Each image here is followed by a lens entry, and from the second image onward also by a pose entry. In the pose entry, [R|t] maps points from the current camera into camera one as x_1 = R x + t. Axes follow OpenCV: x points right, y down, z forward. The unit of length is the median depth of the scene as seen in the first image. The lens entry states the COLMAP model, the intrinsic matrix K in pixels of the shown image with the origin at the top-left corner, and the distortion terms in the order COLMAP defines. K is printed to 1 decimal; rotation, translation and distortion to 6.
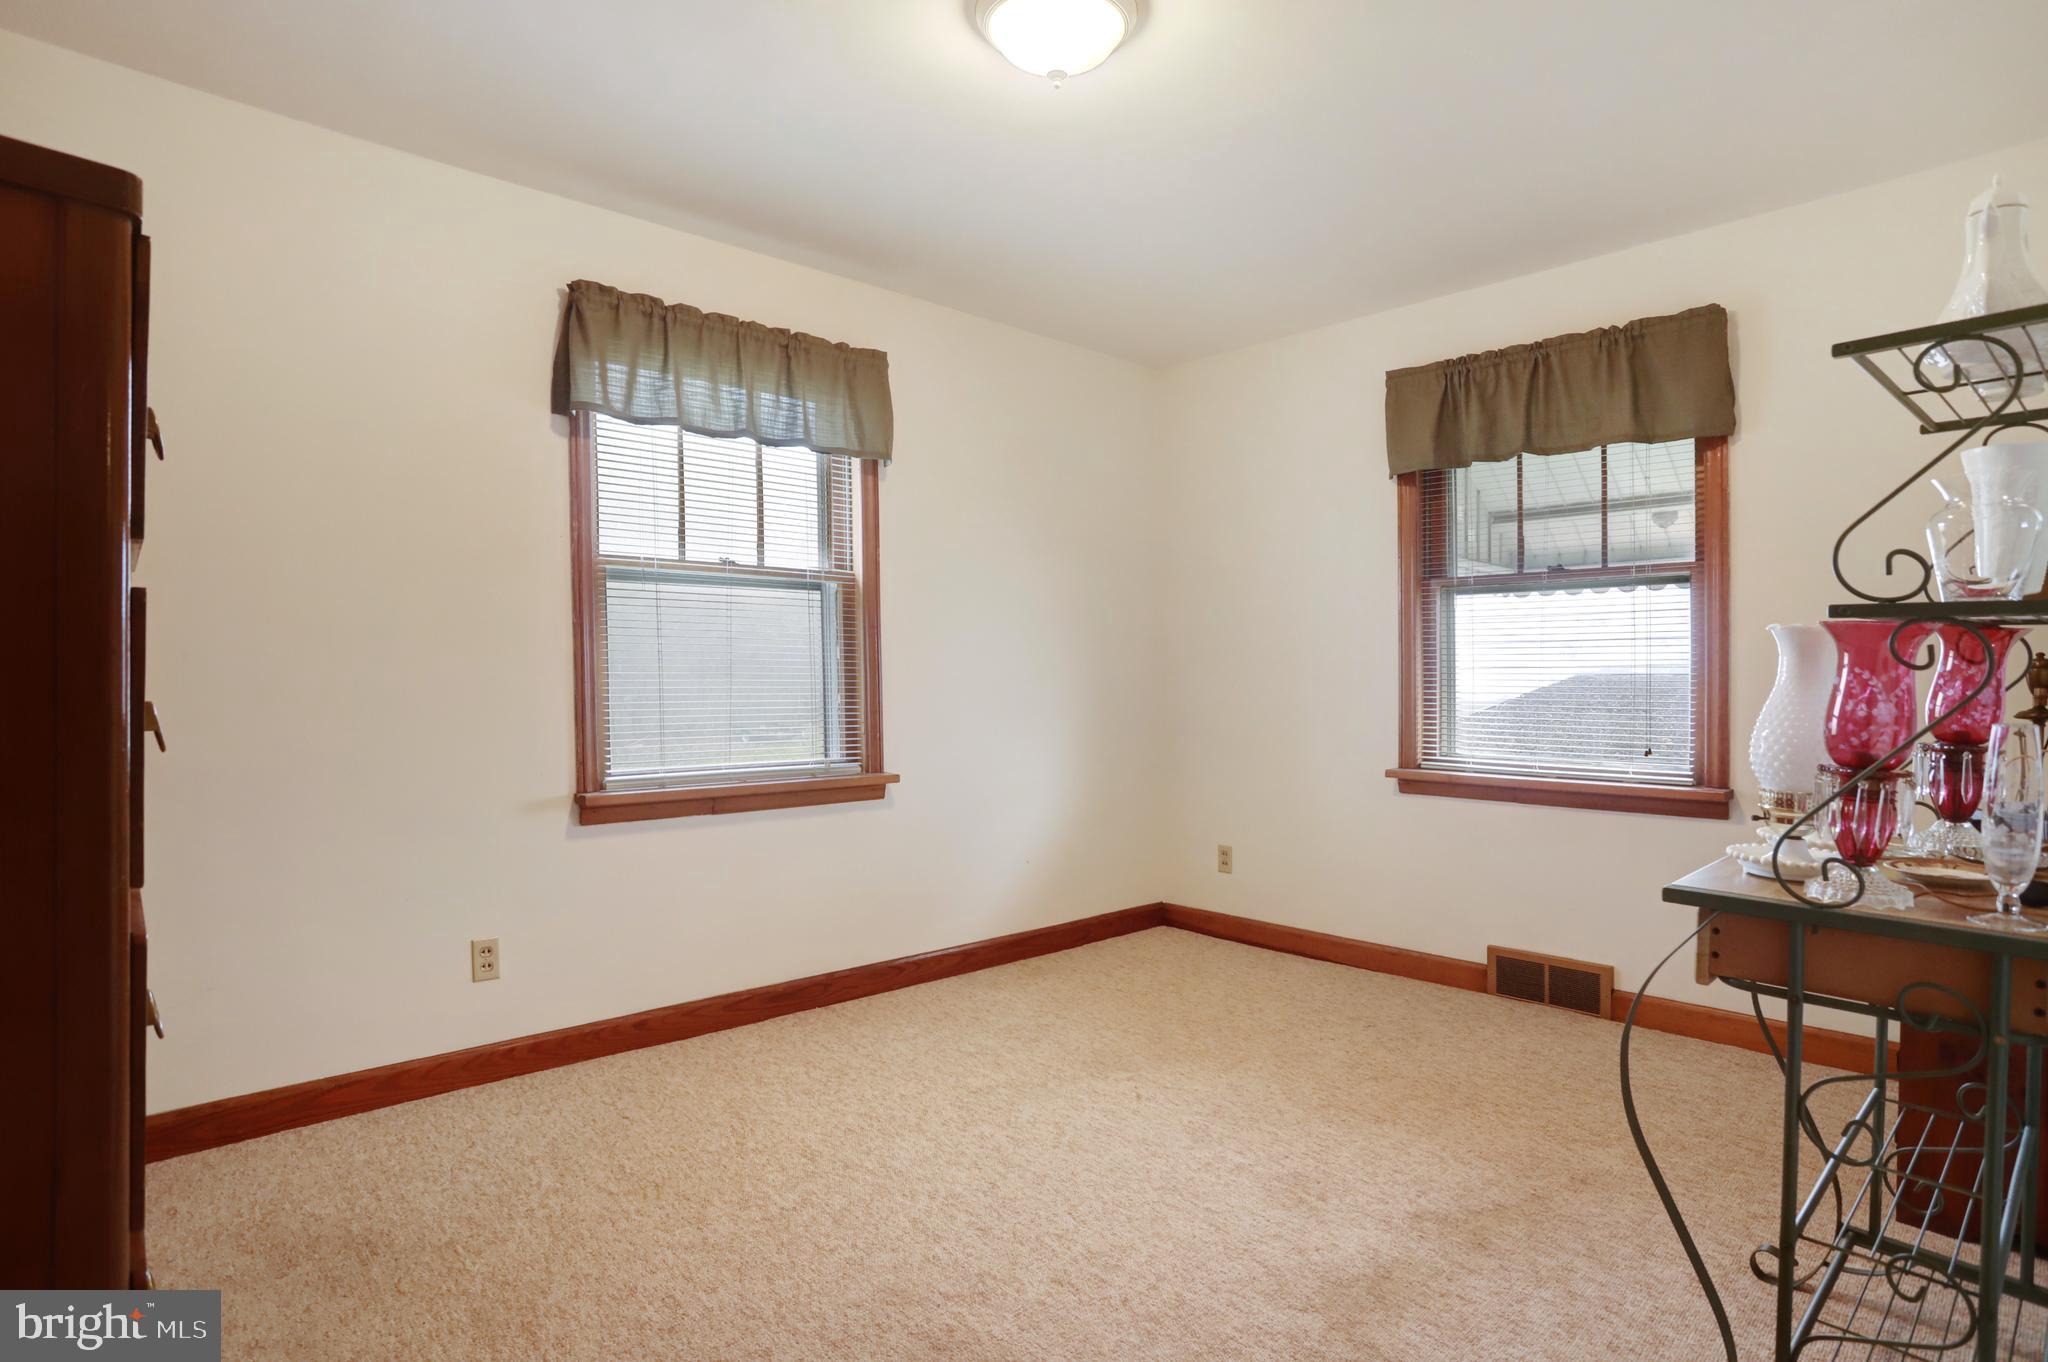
lens RADIAL K [[1062.9, 0, 1017.2], [0, 1062.9, 672.5], [0, 0, 1]] dist [-0.071688, 0.032822]
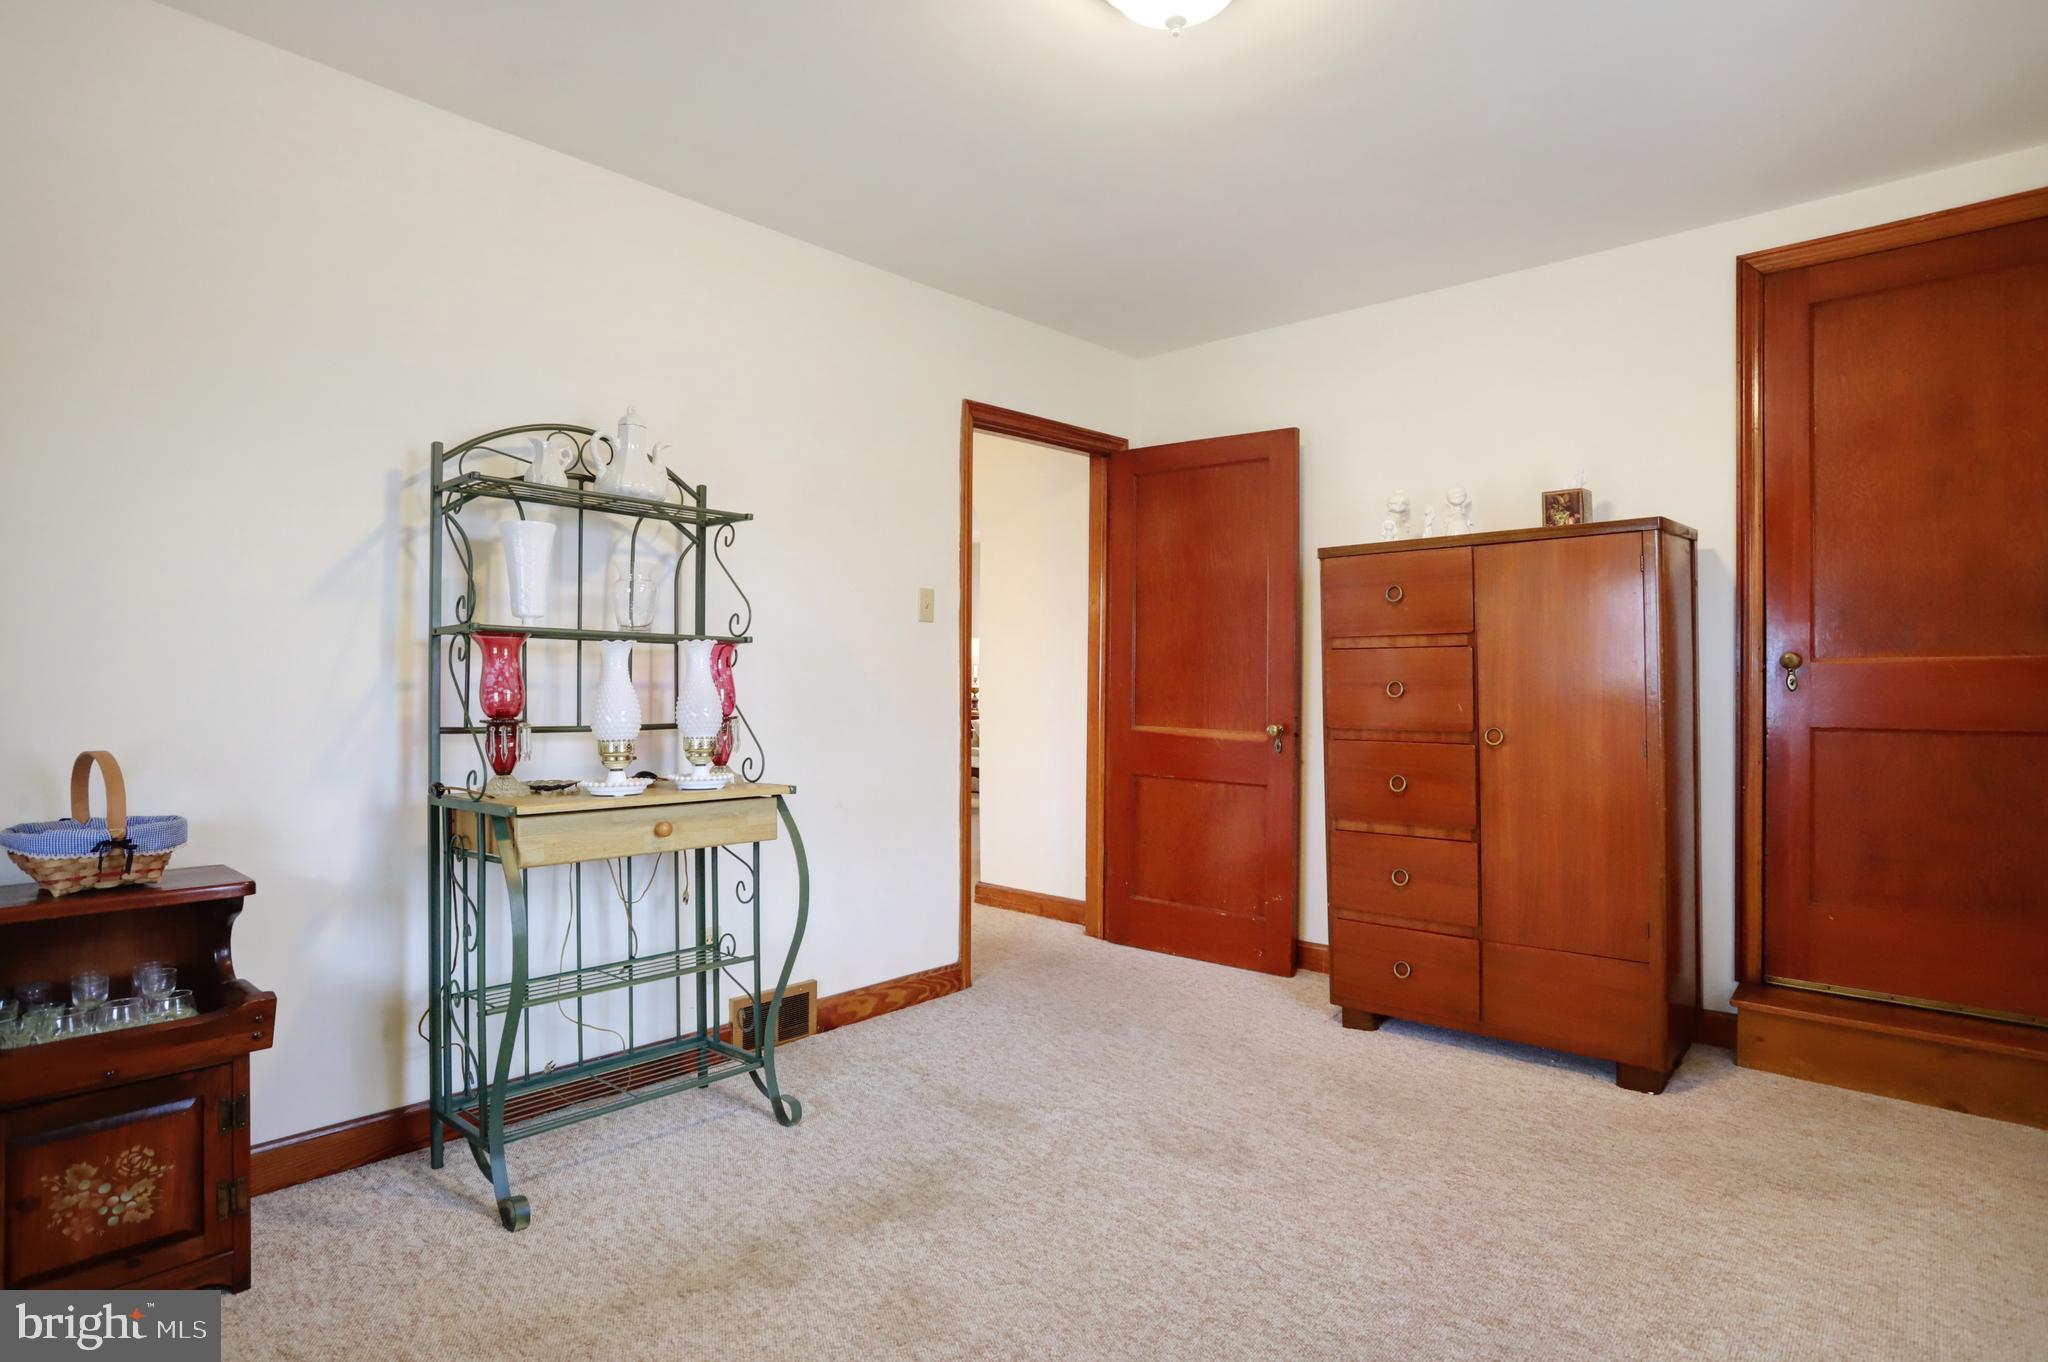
lens RADIAL K [[1062.9, 0, 1017.2], [0, 1062.9, 672.5], [0, 0, 1]] dist [-0.071688, 0.032822]
pose [[-0.994120, 0.003892, -0.108217, 0.184478], [0.004602, 0.999970, -0.006305, 0.009382], [0.108189, -0.006766, -0.994107, 1.213669]]
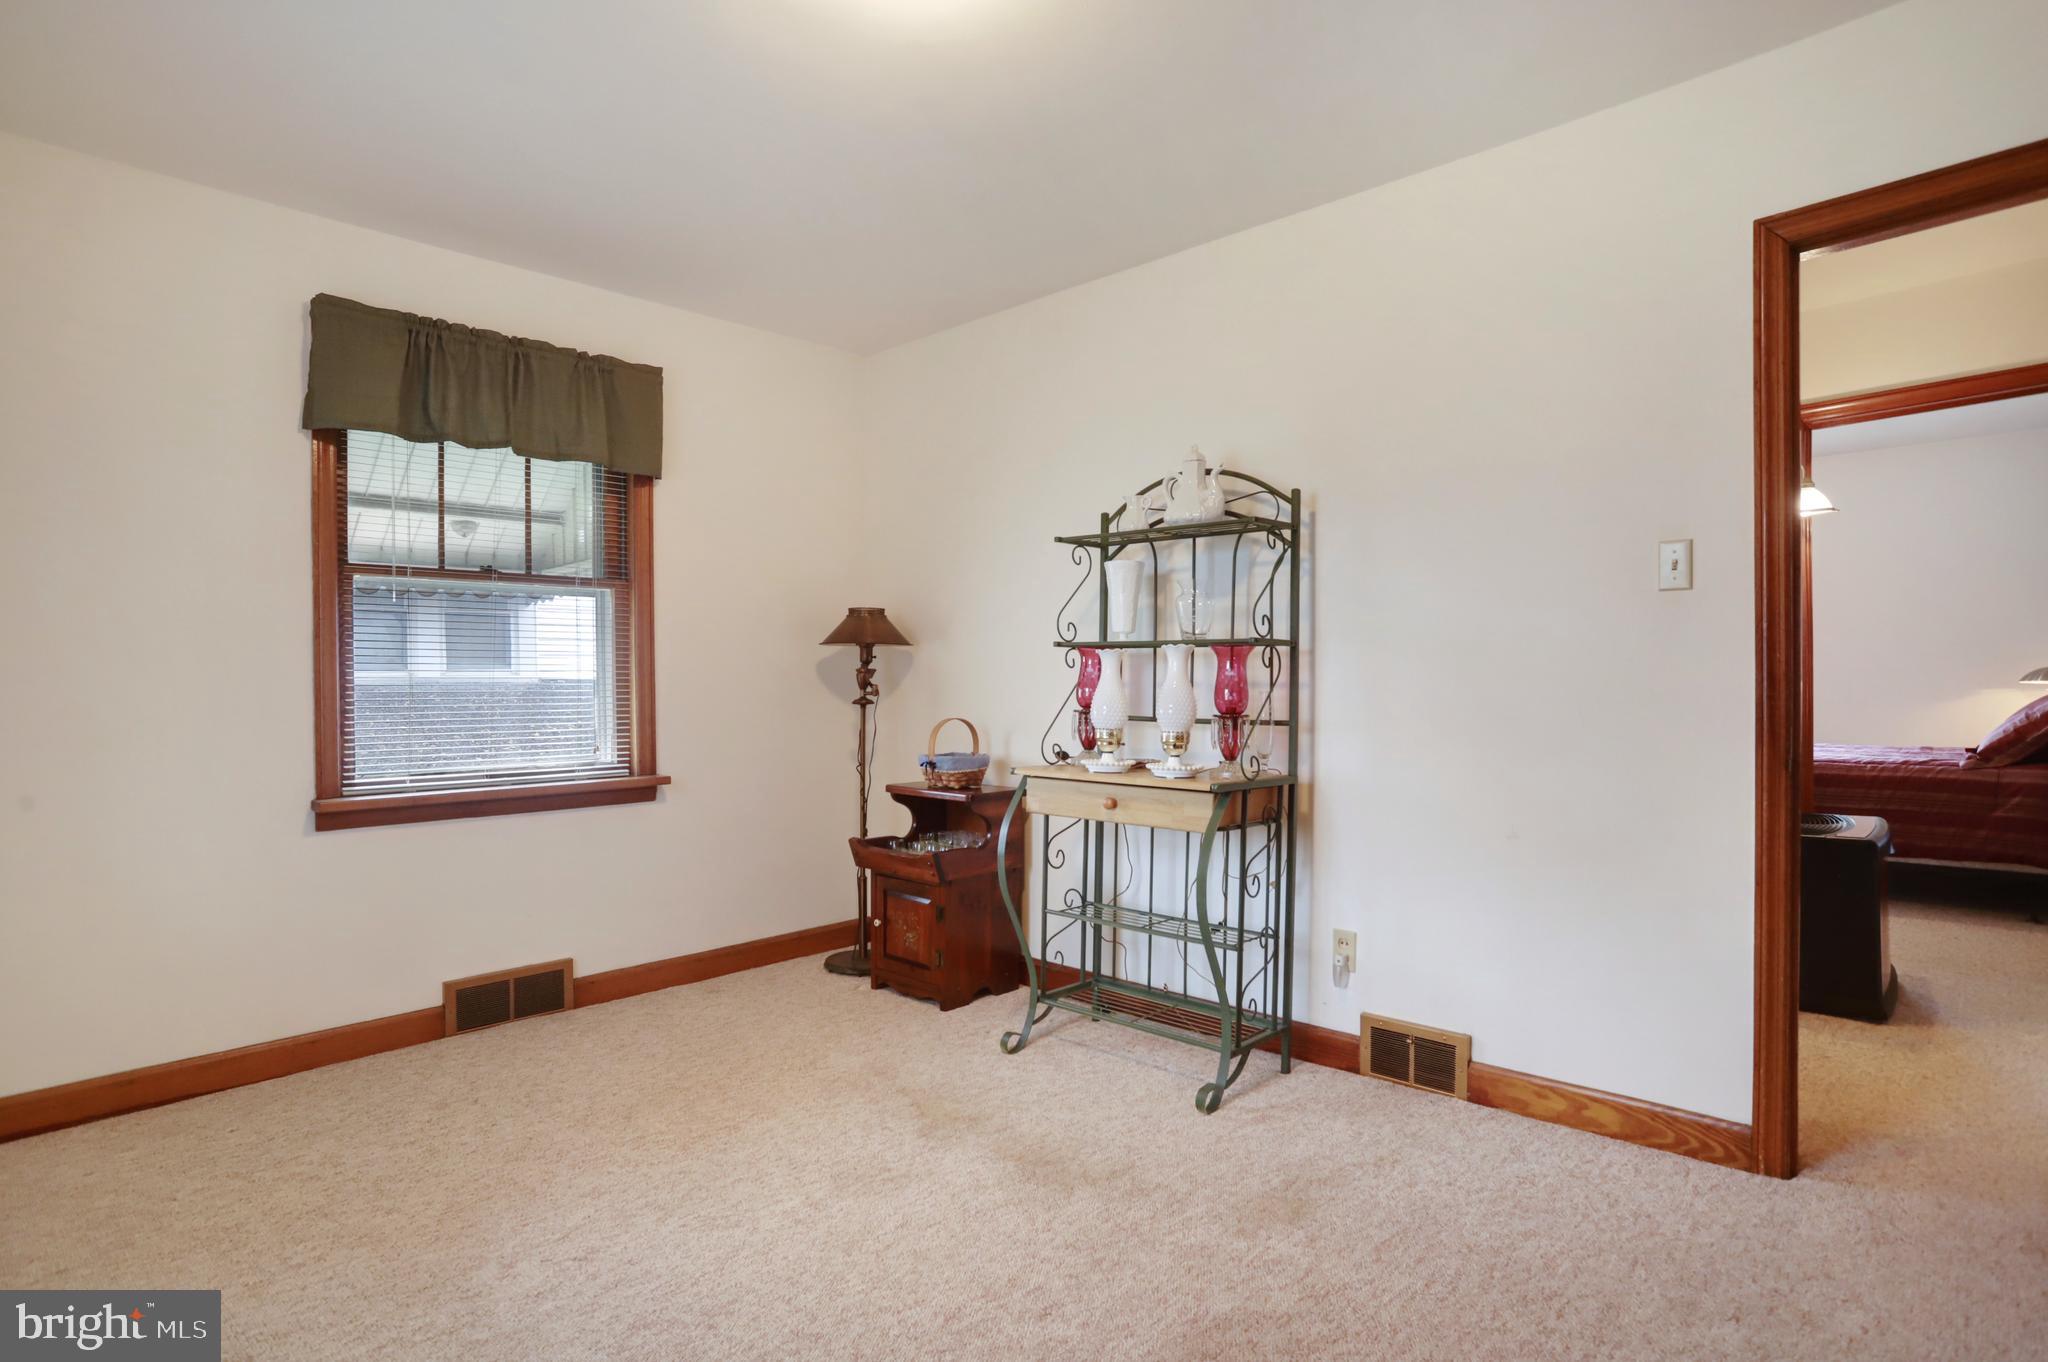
lens RADIAL K [[1062.9, 0, 1017.2], [0, 1062.9, 672.5], [0, 0, 1]] dist [-0.071688, 0.032822]
pose [[-0.080791, 0.011532, 0.996664, -0.515251], [0.008809, 0.999902, -0.010856, 0.010750], [-0.996692, 0.007902, -0.080885, 0.631567]]
